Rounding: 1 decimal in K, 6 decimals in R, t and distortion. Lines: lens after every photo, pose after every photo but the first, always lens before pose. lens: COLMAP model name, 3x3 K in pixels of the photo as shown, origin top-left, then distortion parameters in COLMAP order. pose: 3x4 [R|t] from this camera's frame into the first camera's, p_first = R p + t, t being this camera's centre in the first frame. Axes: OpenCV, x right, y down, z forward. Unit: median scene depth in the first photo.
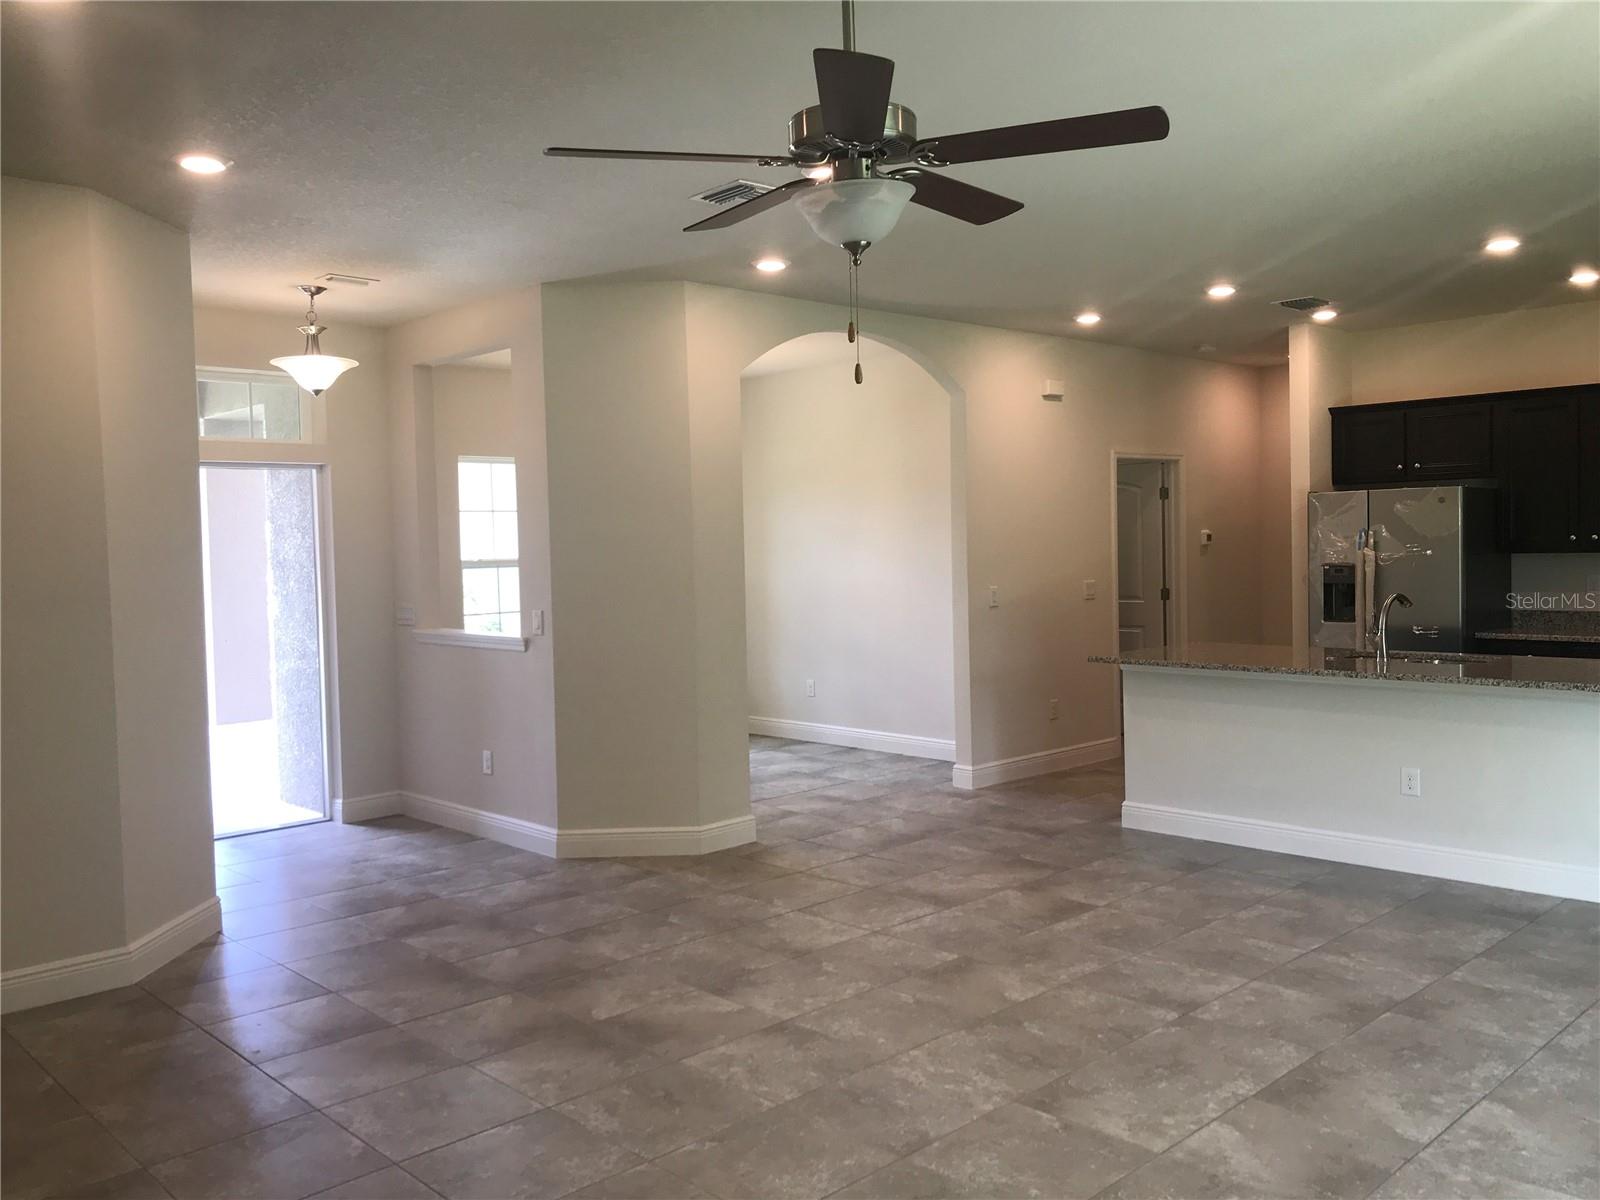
lens RADIAL K [[1319.6, 0, 797.4], [0, 1319.6, 591.5], [0, 0, 1]] dist [0.033410, -0.040356]
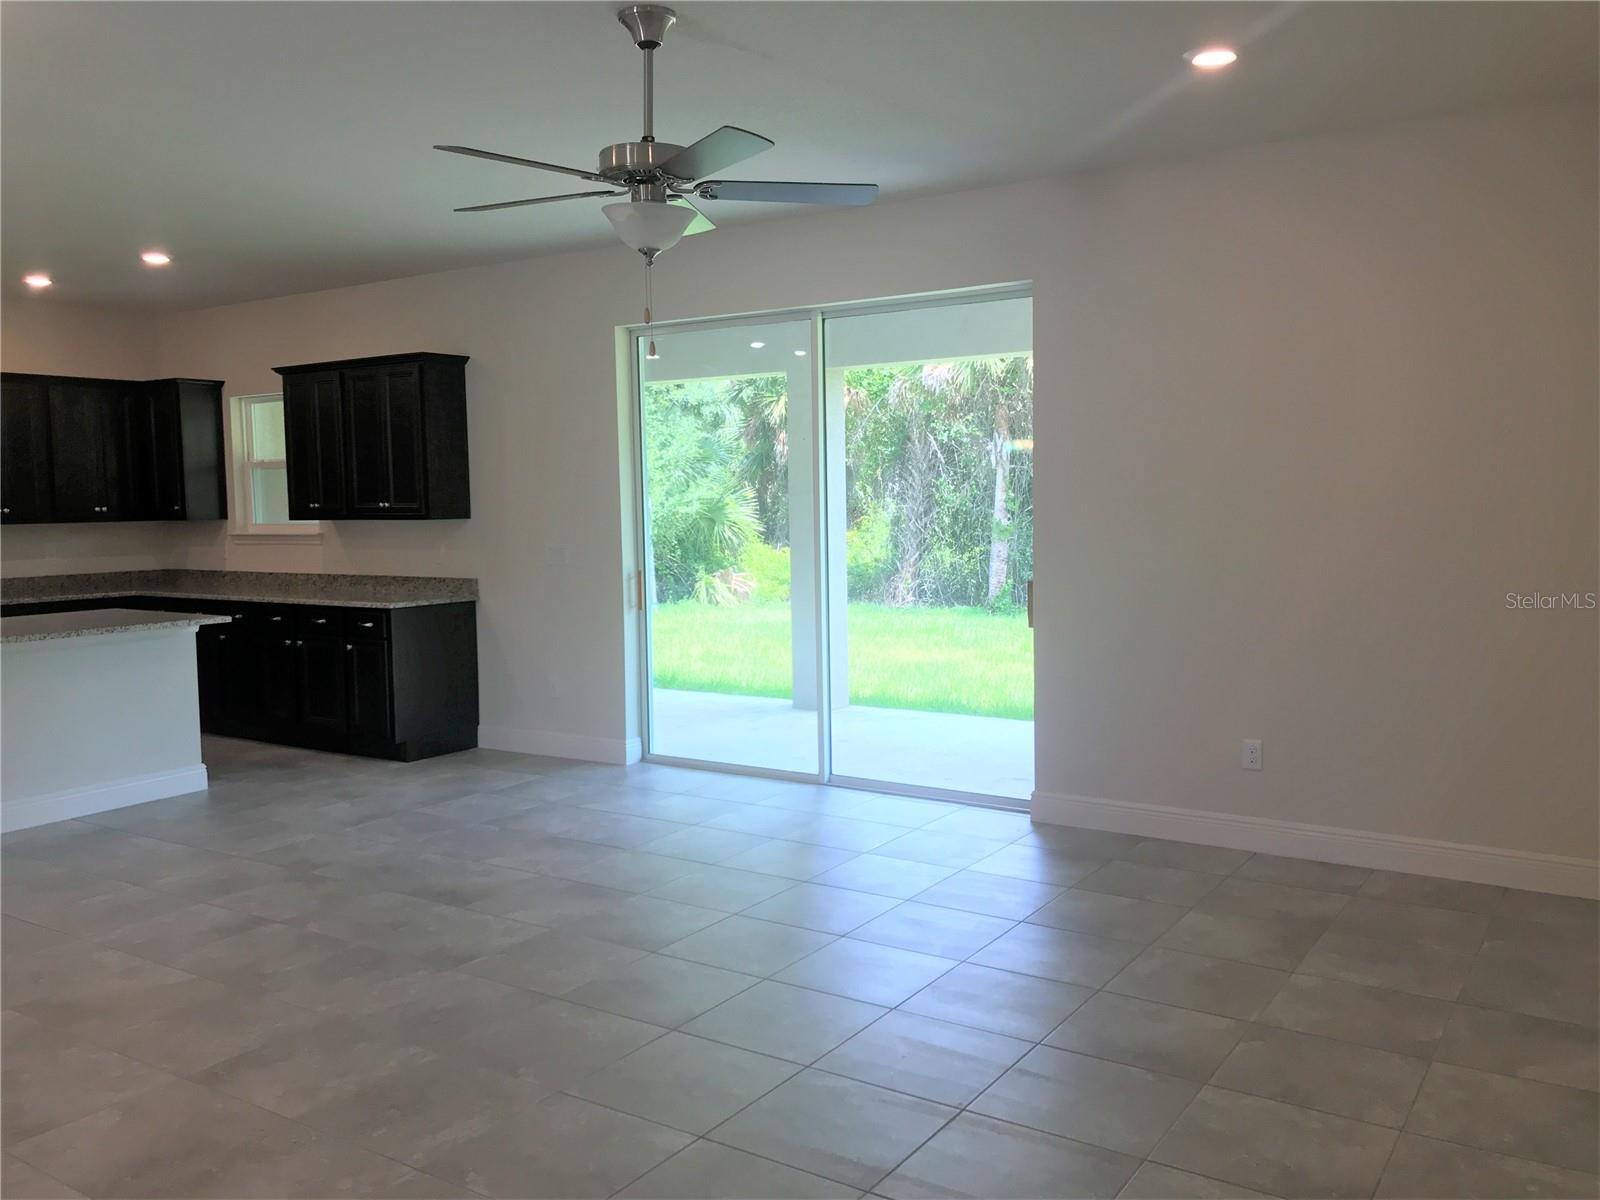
lens RADIAL K [[1319.6, 0, 799.1], [0, 1319.6, 592.1], [0, 0, 1]] dist [0.033410, -0.040356]
pose [[-0.215952, -0.044710, 0.975380, -0.677142], [0.058196, 0.996586, 0.058567, 0.003820], [-0.974668, 0.069411, -0.212613, 0.616978]]
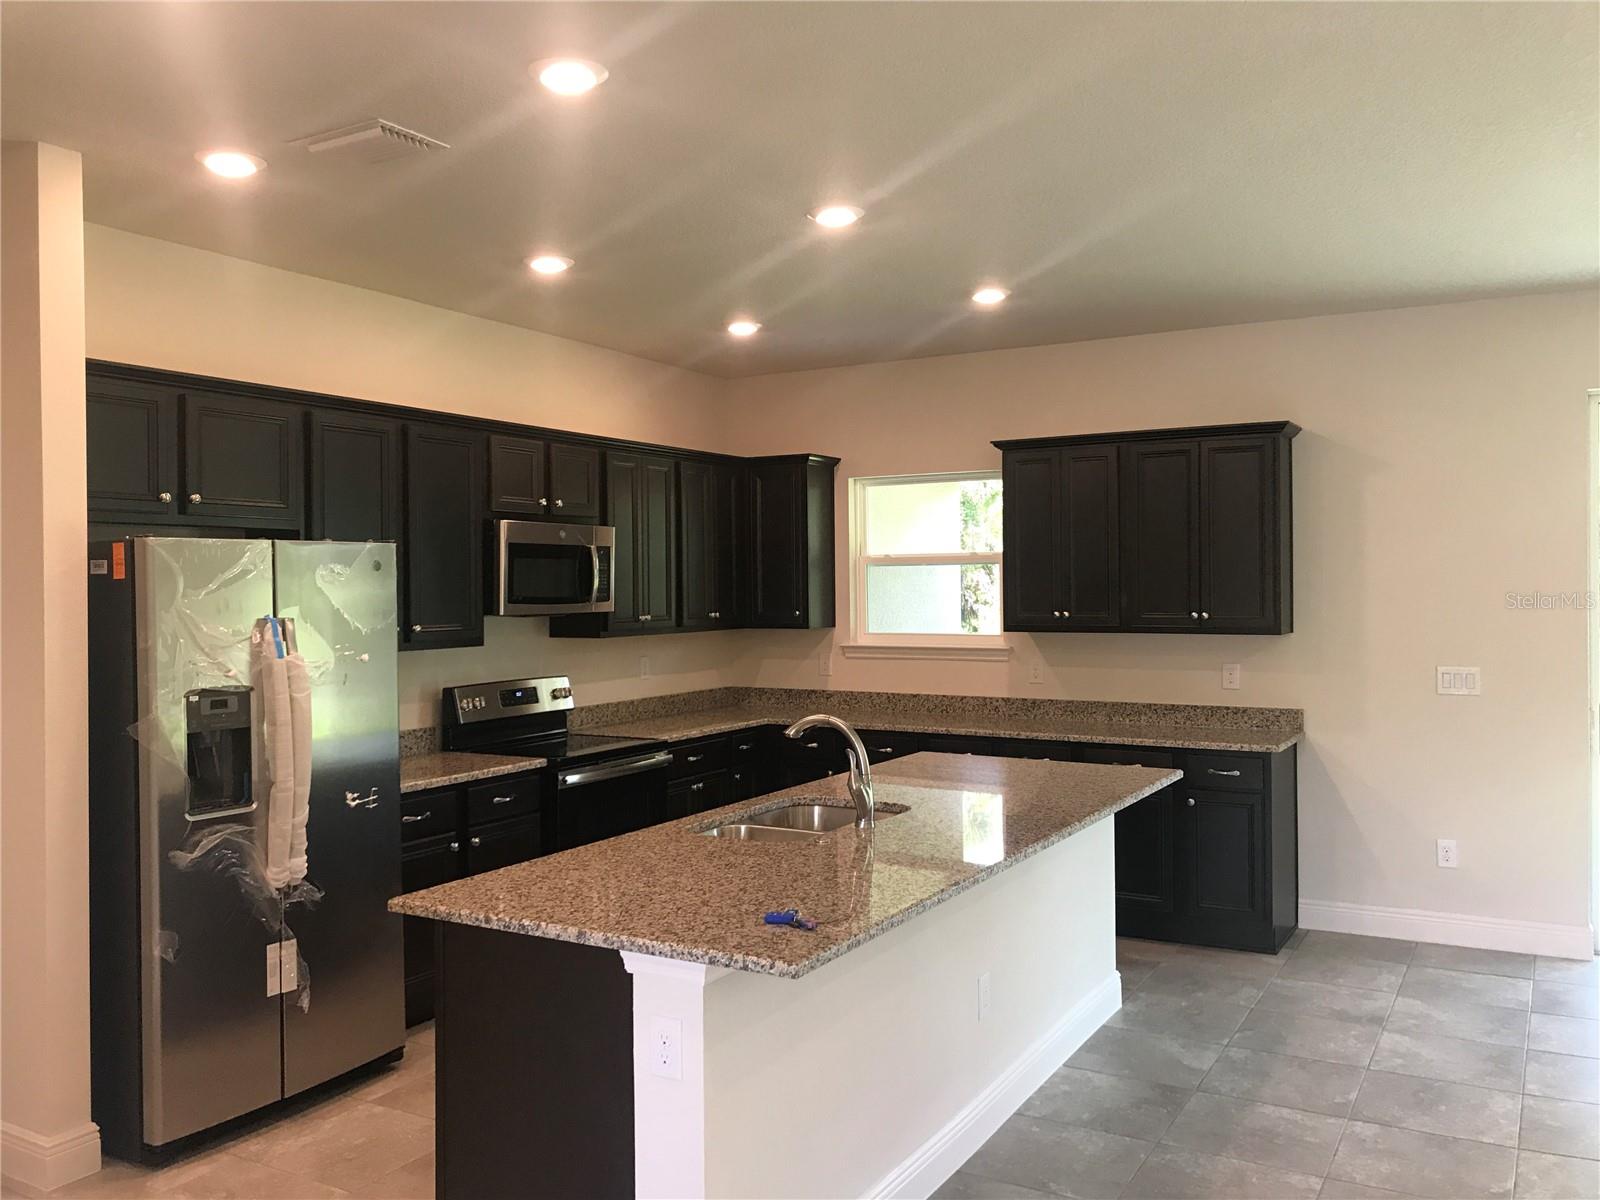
lens RADIAL K [[1319.6, 0, 794.9], [0, 1319.6, 583.2], [0, 0, 1]] dist [0.033410, -0.040356]
pose [[-0.278456, 0.025793, 0.960103, -0.161876], [0.051511, 0.998602, -0.011887, -0.062861], [-0.959067, 0.046145, -0.279395, 1.374024]]
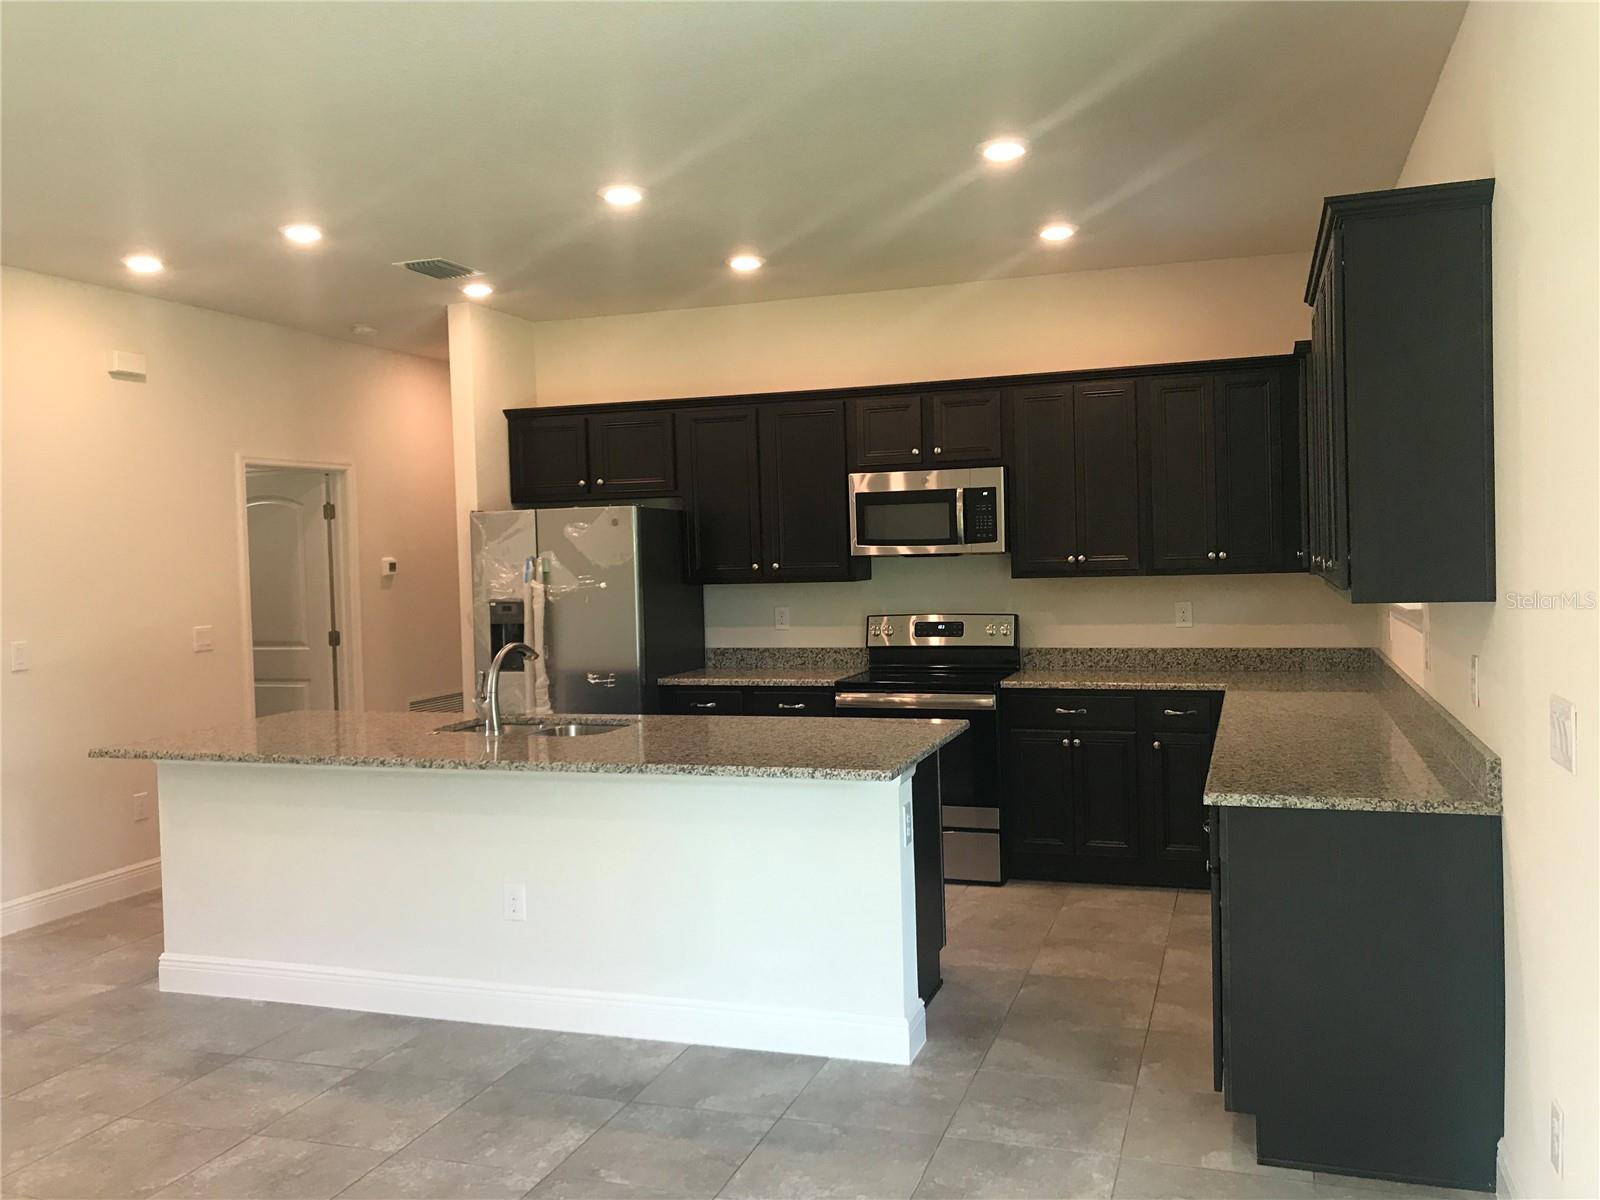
lens RADIAL K [[1319.6, 0, 805.5], [0, 1319.6, 587.6], [0, 0, 1]] dist [0.033410, -0.040356]
pose [[0.887955, -0.014591, 0.459700, 0.293252], [0.024286, 0.999590, -0.015183, -0.017126], [-0.459290, 0.024646, 0.887945, 0.291708]]
